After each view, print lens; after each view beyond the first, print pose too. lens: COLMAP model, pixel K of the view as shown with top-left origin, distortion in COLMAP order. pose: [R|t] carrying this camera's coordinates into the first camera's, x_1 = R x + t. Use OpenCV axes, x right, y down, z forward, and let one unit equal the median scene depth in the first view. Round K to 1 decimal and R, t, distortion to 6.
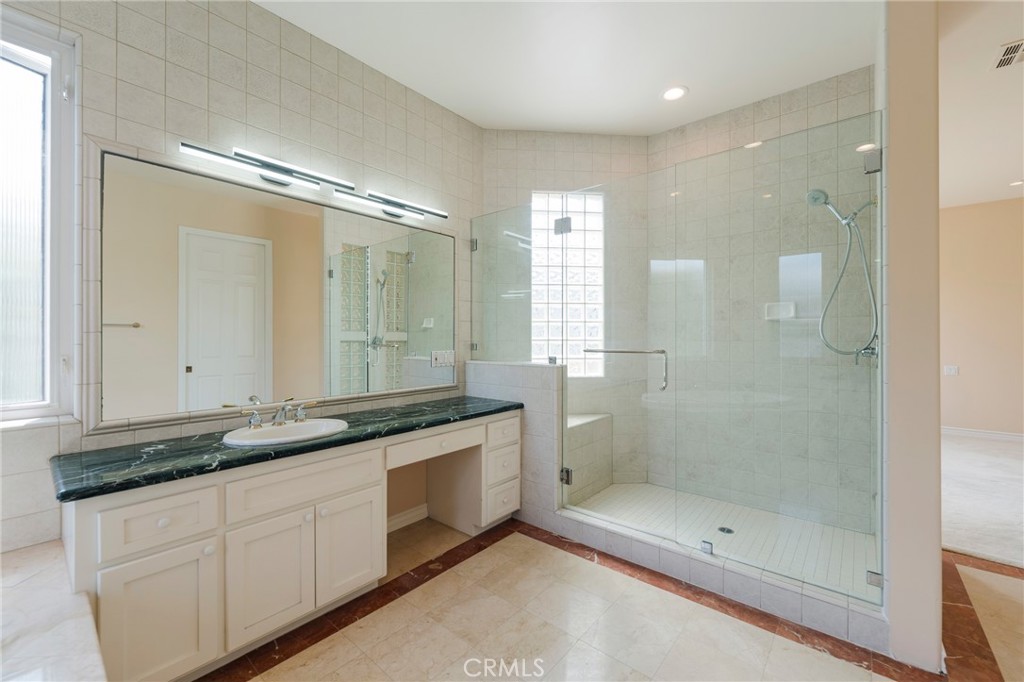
lens RADIAL K [[412.0, 0, 513.2], [0, 412.0, 338.7], [0, 0, 1]] dist [-0.001583, -0.000117]
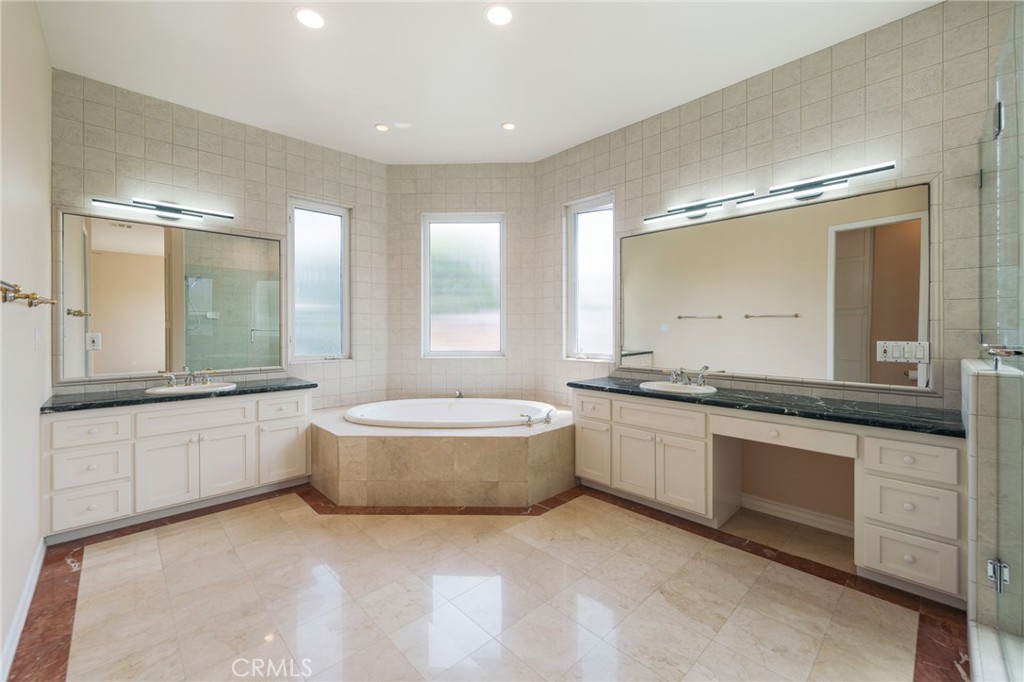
lens RADIAL K [[412.0, 0, 512.7], [0, 412.0, 331.4], [0, 0, 1]] dist [-0.001583, -0.000117]
pose [[-0.101272, 0.012235, -0.994784, 0.916318], [0.001548, 0.999925, 0.012141, 0.000056], [0.994858, -0.000311, -0.101284, 0.507554]]
